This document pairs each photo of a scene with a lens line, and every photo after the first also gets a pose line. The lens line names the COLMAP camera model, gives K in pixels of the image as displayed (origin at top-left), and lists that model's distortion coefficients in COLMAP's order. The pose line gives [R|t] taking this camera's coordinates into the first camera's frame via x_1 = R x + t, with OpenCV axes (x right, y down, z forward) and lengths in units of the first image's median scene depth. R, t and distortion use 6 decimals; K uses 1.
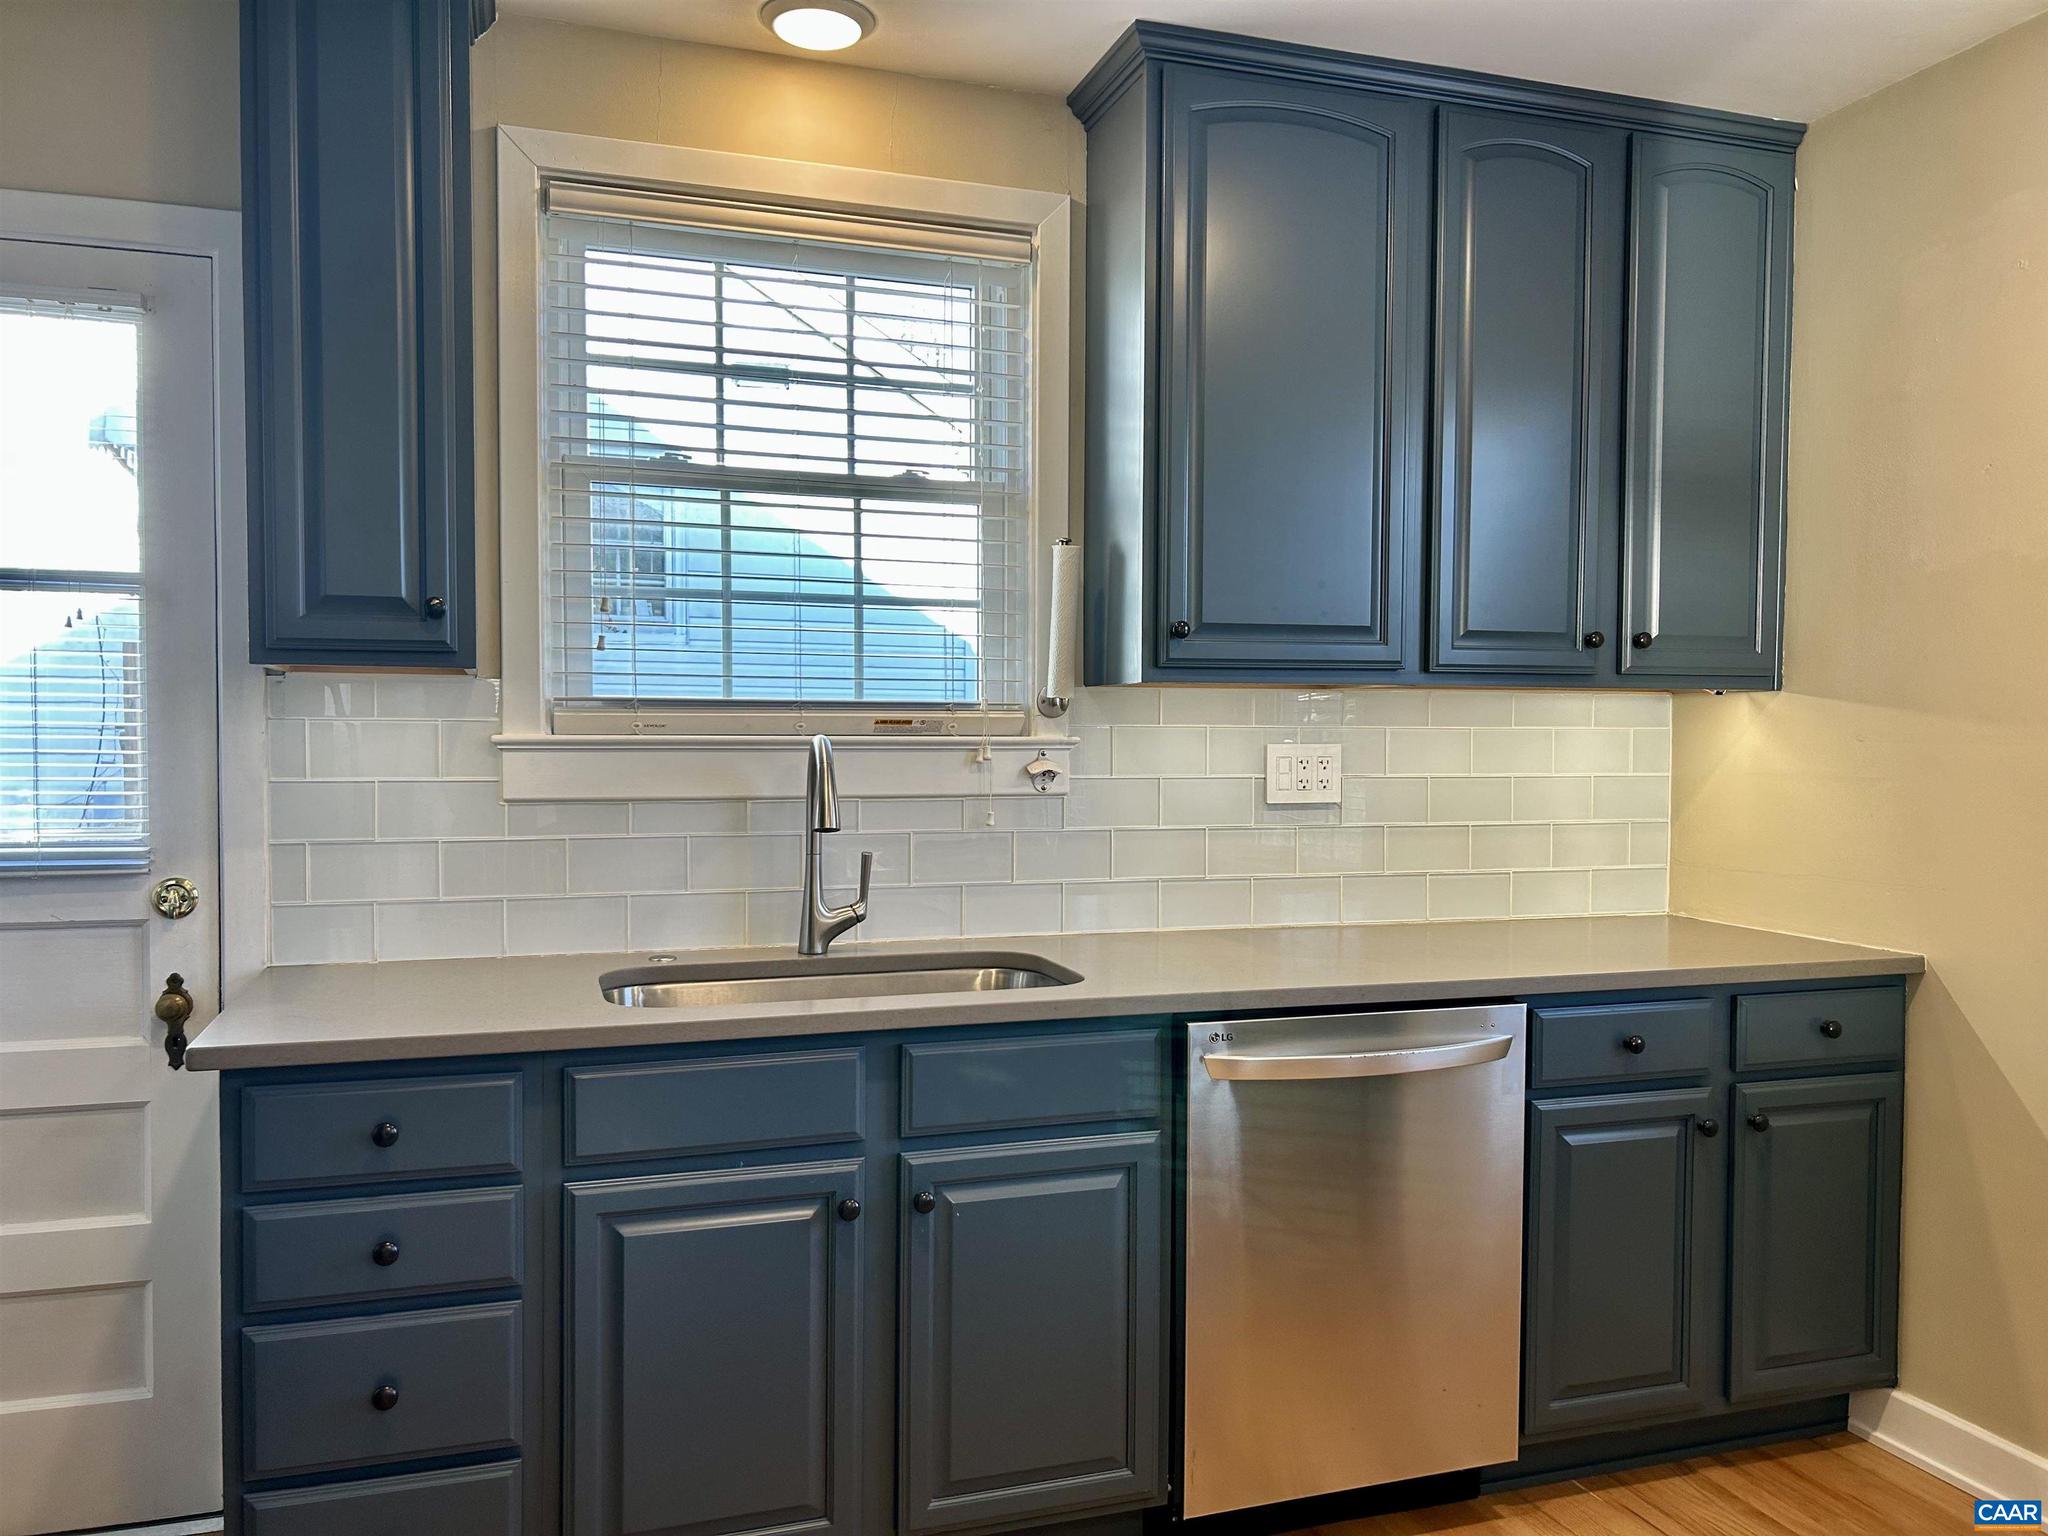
lens RADIAL K [[1537.6, 0, 1029.1], [0, 1537.6, 779.4], [0, 0, 1]] dist [0.050436, -0.068156]
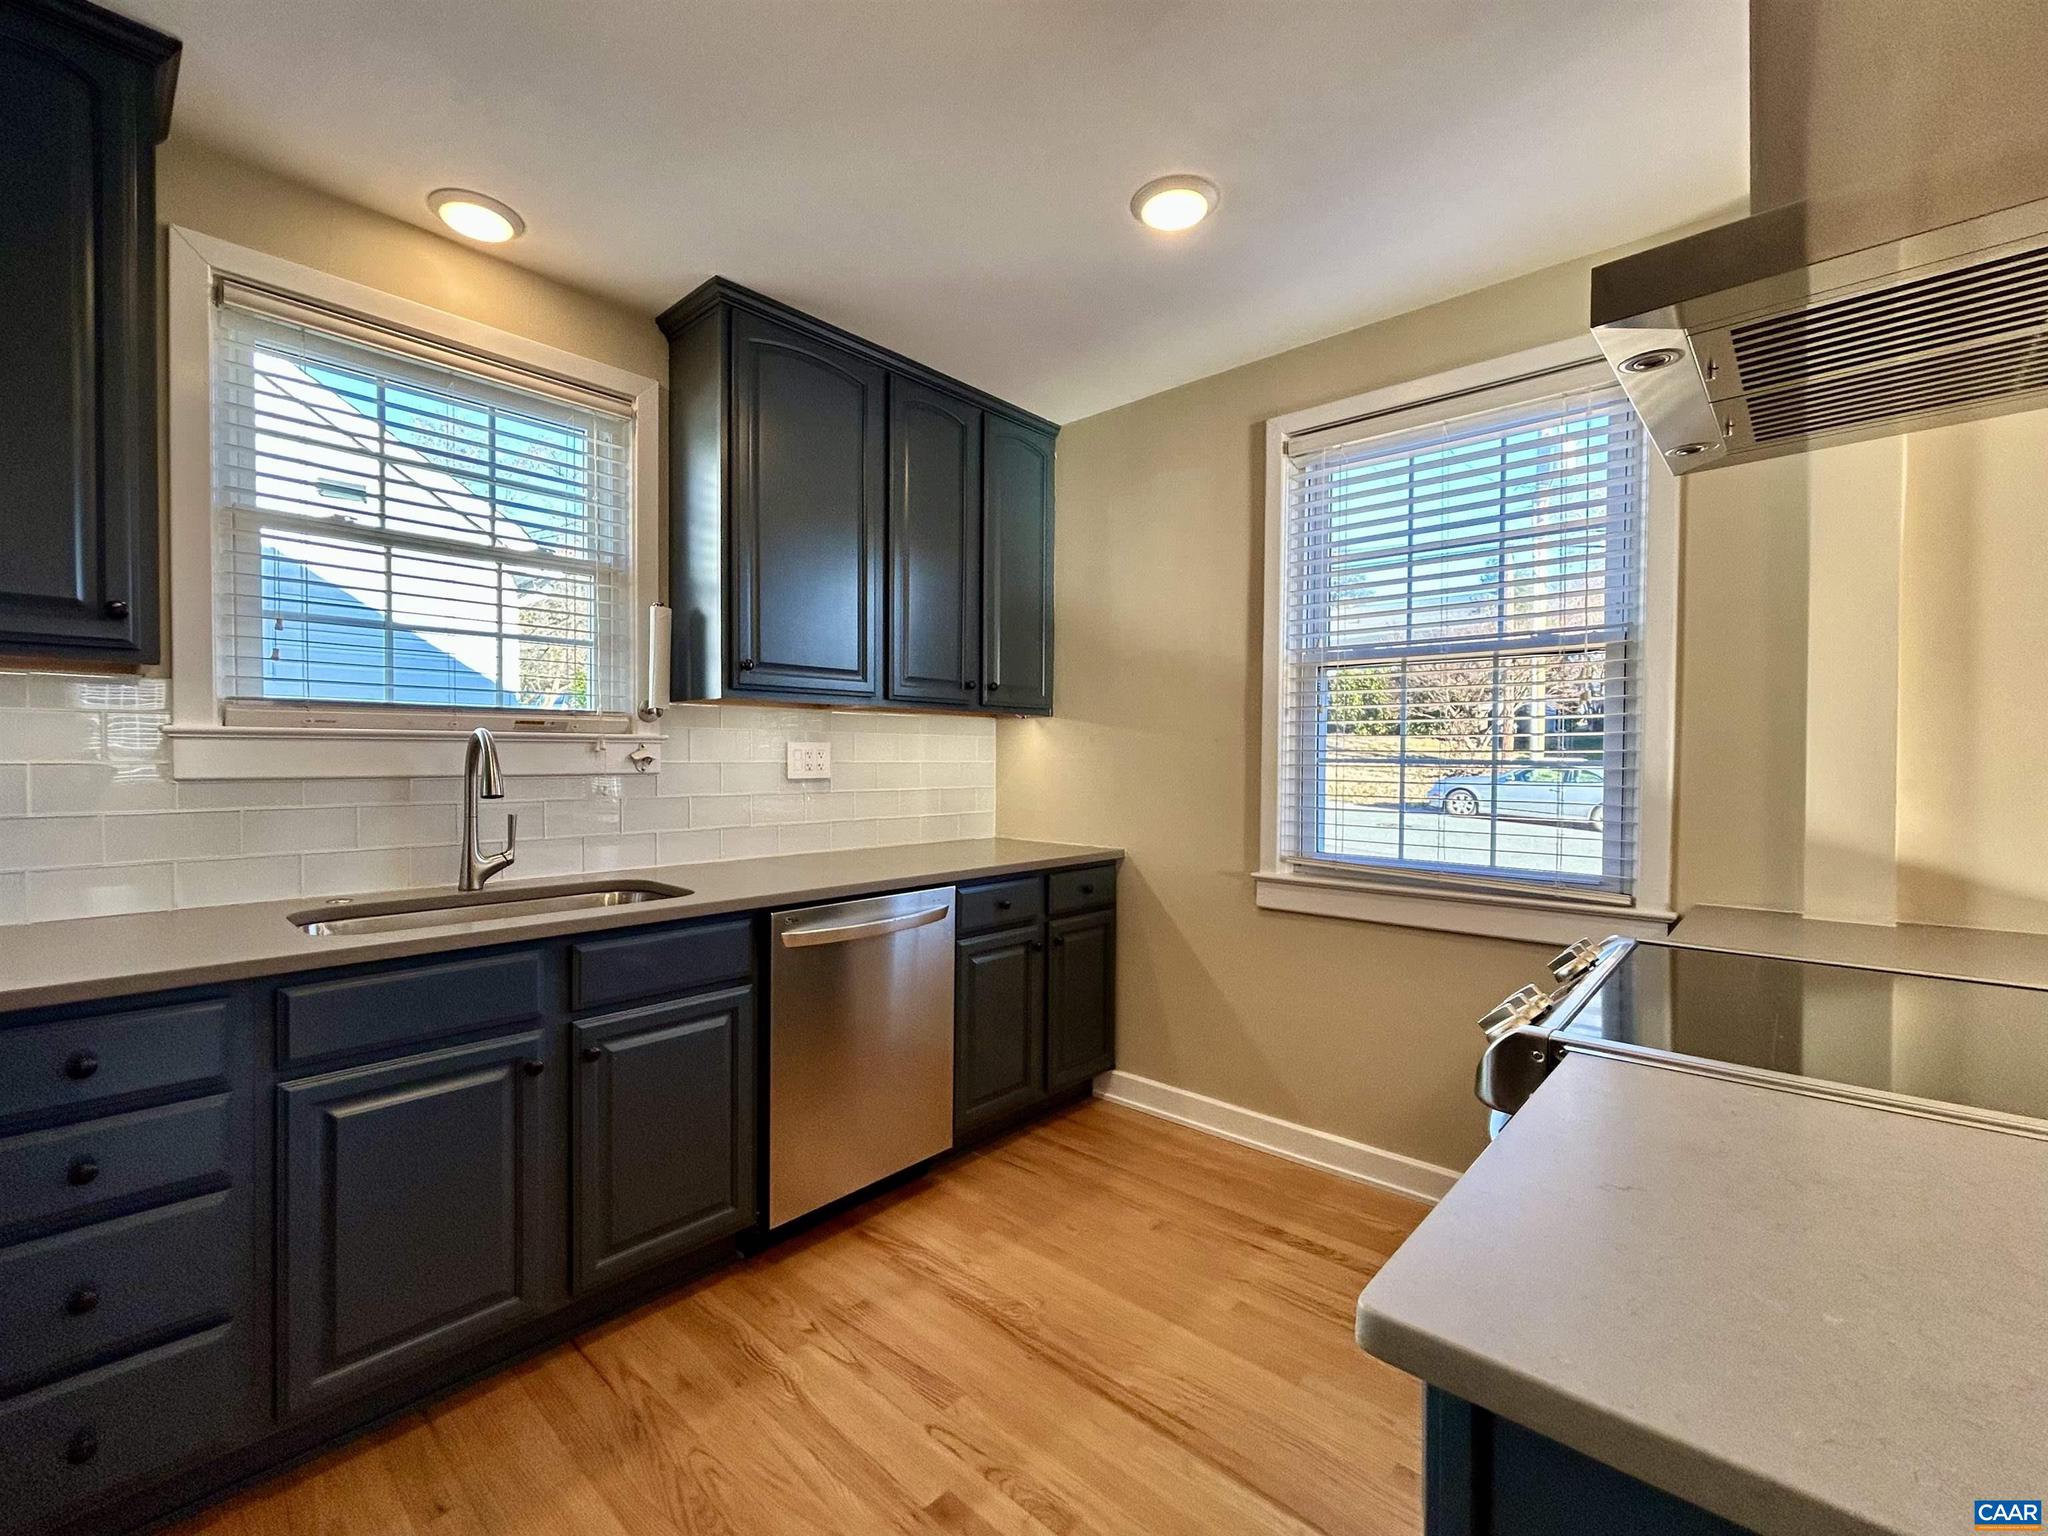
lens RADIAL K [[879.0, 0, 1017.5], [0, 879.0, 768.5], [0, 0, 1]] dist [-0.007170, 0.001948]
pose [[0.873339, -0.007397, 0.487057, -0.097032], [0.015296, 0.999808, -0.012244, 0.023136], [-0.486872, 0.018144, 0.873285, 0.084622]]
